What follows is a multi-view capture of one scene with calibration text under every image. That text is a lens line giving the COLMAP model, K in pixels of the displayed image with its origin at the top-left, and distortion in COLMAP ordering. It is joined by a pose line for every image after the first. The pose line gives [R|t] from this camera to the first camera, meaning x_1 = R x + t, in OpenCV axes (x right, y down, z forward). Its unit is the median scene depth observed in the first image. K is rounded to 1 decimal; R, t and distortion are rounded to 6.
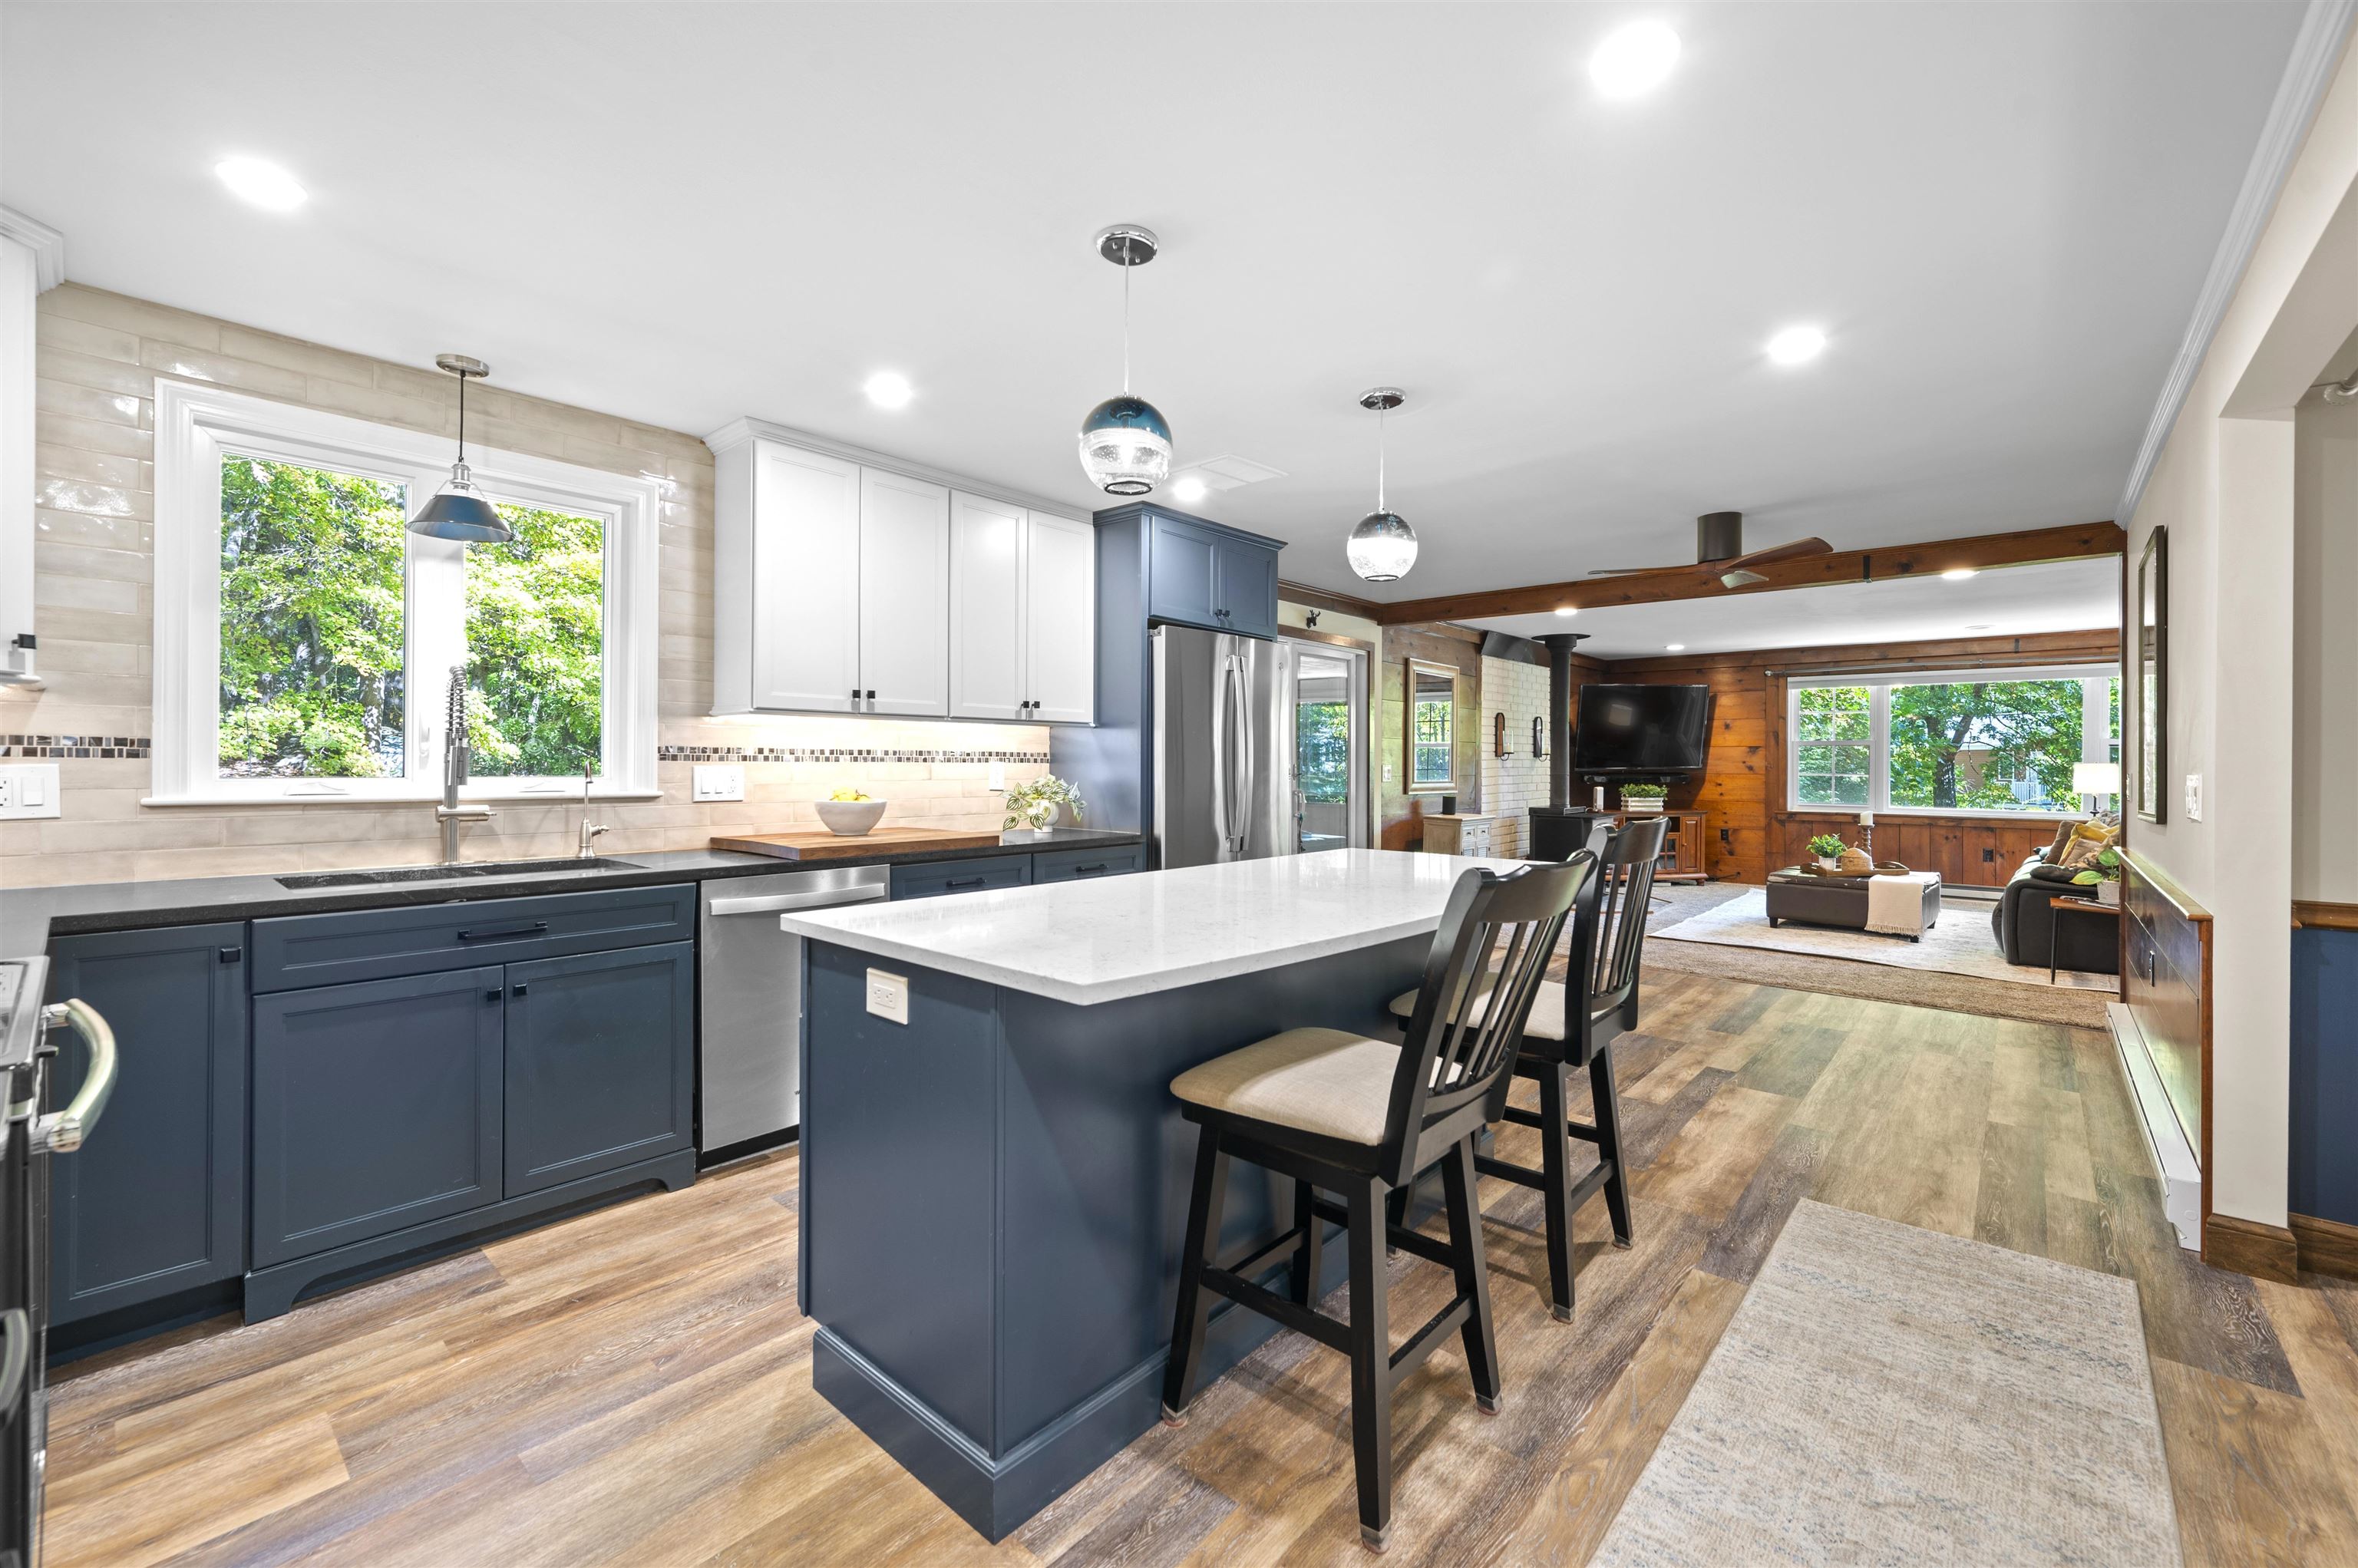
lens RADIAL K [[951.4, 0, 1183.6], [0, 951.4, 762.6], [0, 0, 1]] dist [0.000649, 0.000013]
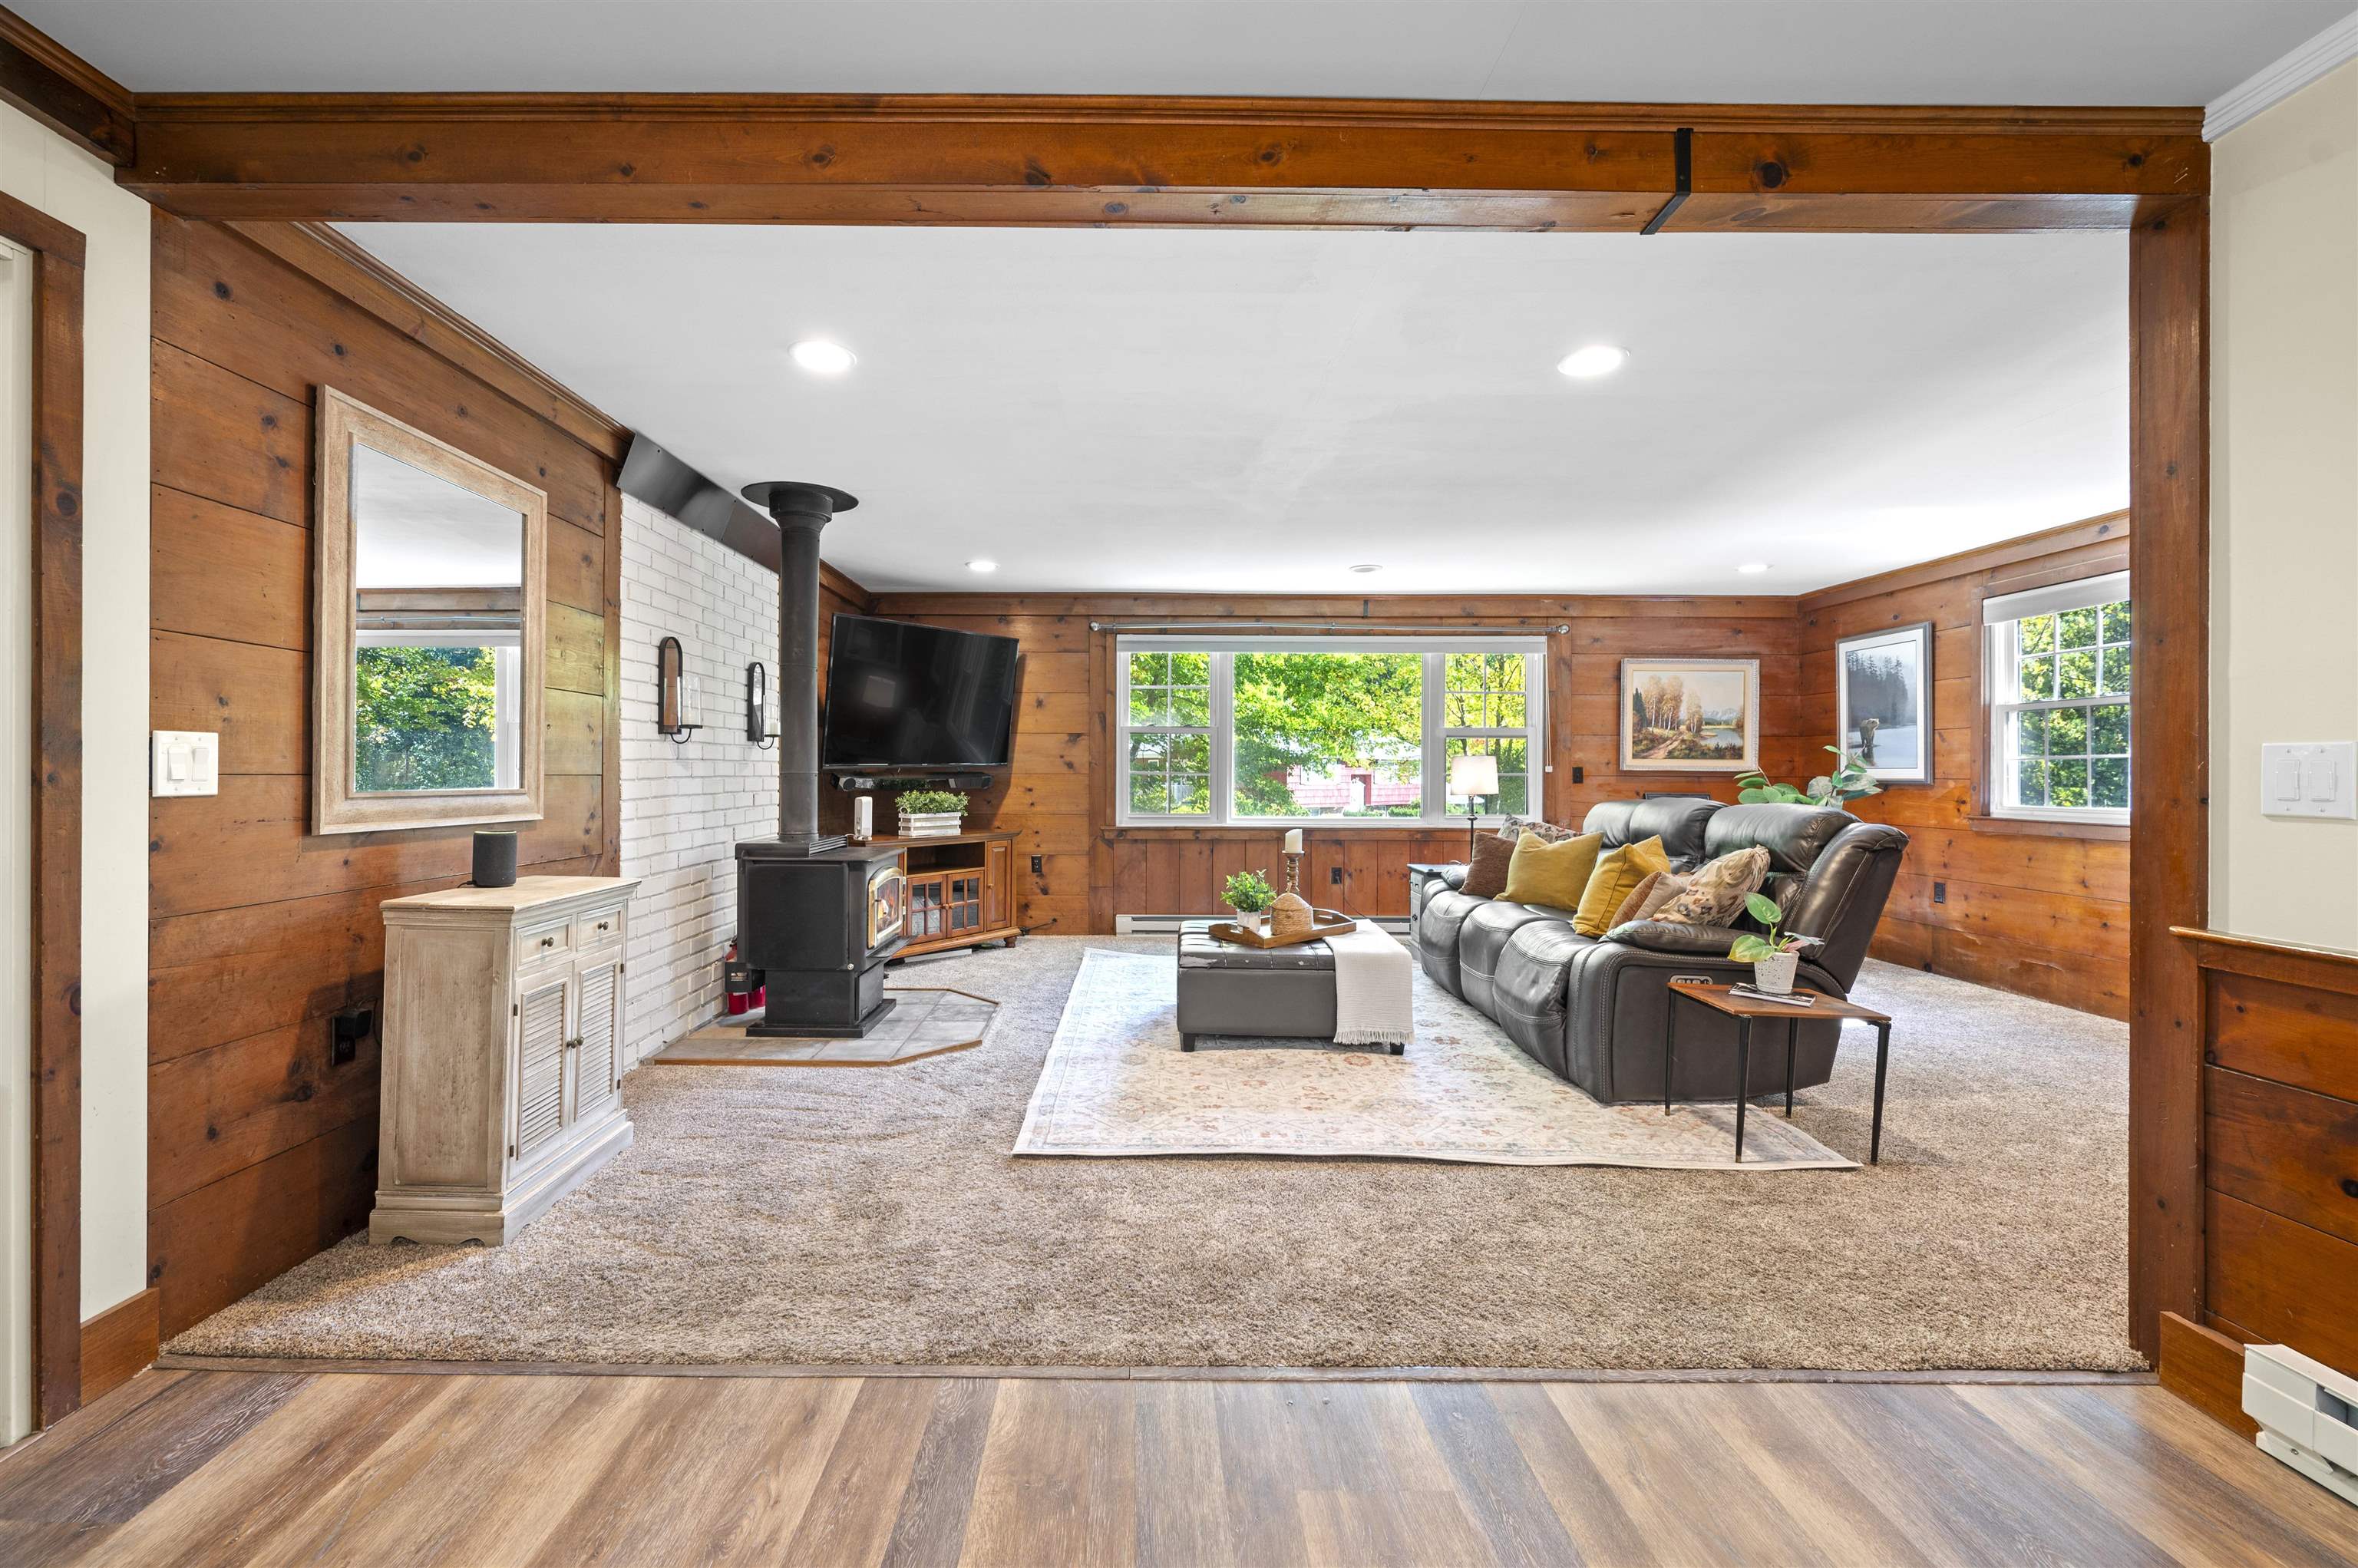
lens RADIAL K [[973.6, 0, 1129.6], [0, 973.6, 775.0], [0, 0, 1]] dist [-0.001860, -0.000209]
pose [[0.755428, -0.003098, 0.655224, 0.187515], [0.000604, 0.999992, 0.004032, 0.010982], [-0.655231, -0.002650, 0.755424, 0.489541]]
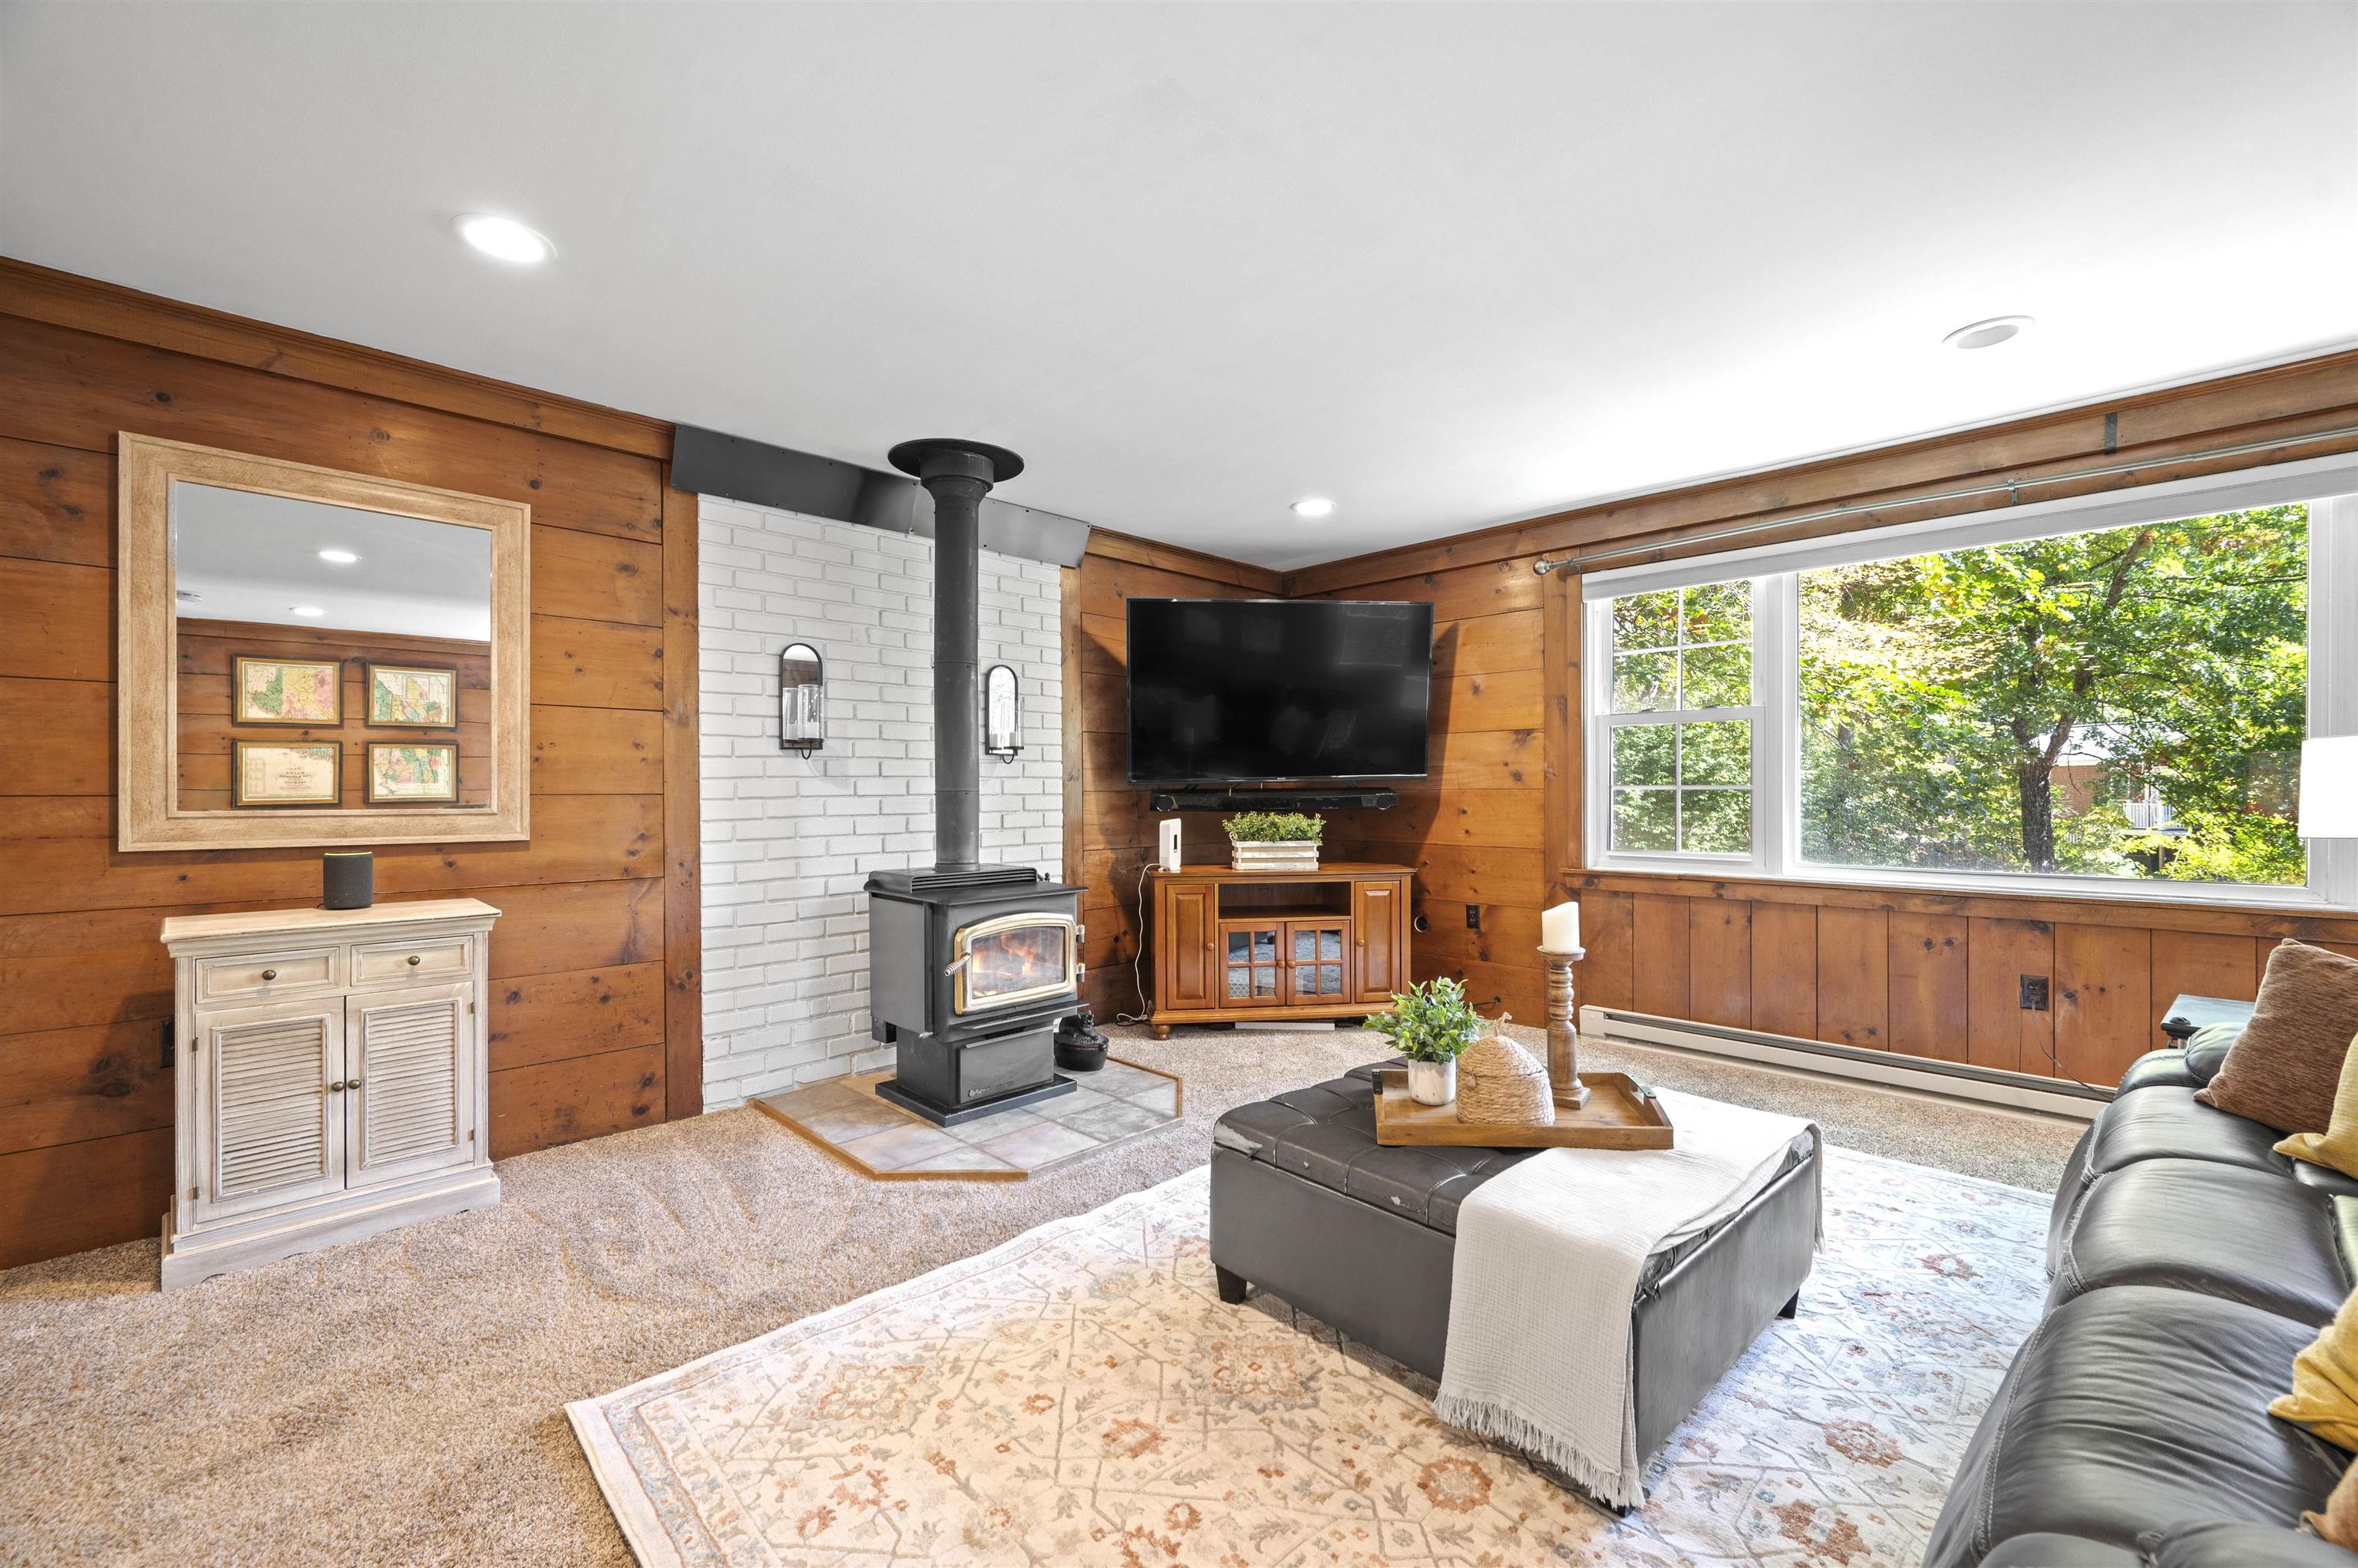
lens RADIAL K [[958.9, 0, 1183.6], [0, 958.9, 793.7], [0, 0, 1]] dist [-0.002834, -0.000145]
pose [[0.997878, -0.007658, -0.064659, 0.509851], [0.007869, 0.999965, 0.003001, 0.012848], [0.064634, -0.003503, 0.997903, 0.572392]]
